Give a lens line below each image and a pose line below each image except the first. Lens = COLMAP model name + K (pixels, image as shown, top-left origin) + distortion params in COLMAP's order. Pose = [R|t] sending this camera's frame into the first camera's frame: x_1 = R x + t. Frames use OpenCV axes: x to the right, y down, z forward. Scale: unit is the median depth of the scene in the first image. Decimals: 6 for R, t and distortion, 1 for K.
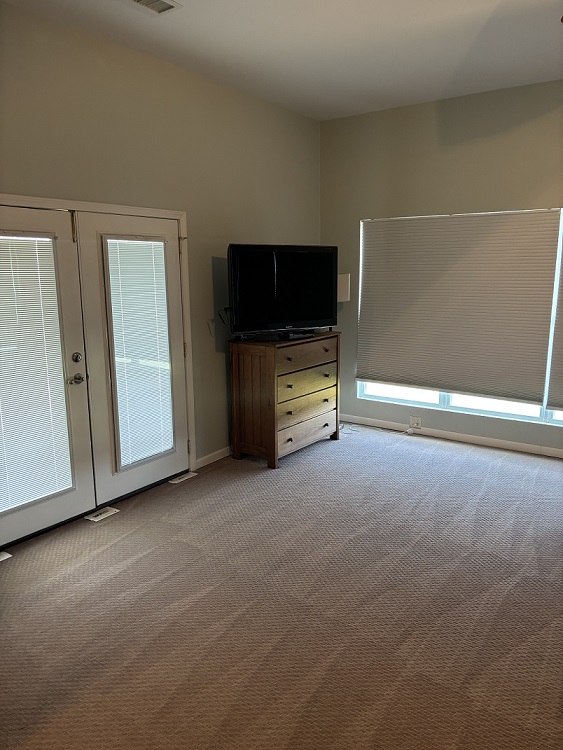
lens RADIAL K [[565.9, 0, 285.9], [0, 565.9, 383.4], [0, 0, 1]] dist [0.039130, -0.047089]
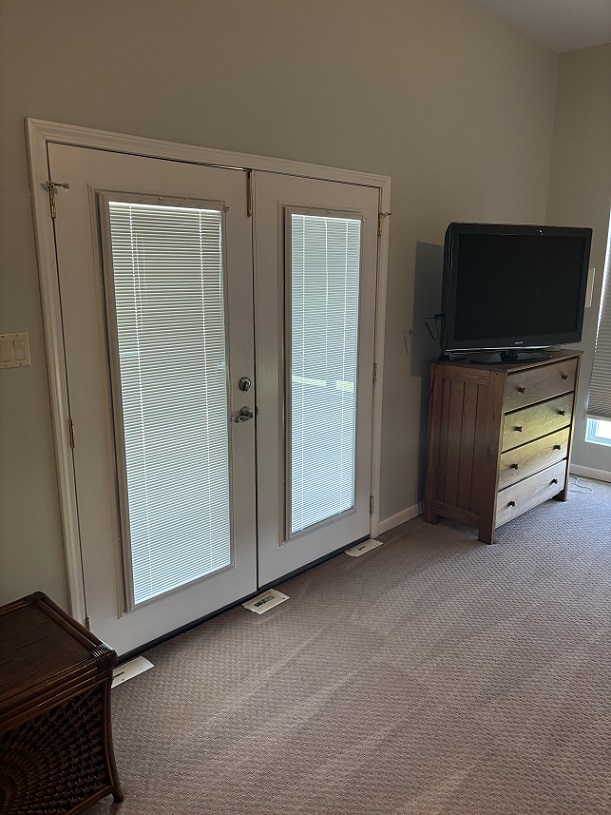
lens RADIAL K [[615.0, 0, 301.8], [0, 615.0, 415.5], [0, 0, 1]] dist [0.039130, -0.047089]
pose [[0.985826, 0.045581, -0.161460, -0.146310], [-0.039933, 0.998477, 0.038054, -0.032037], [0.162949, -0.031067, 0.986145, 0.220668]]
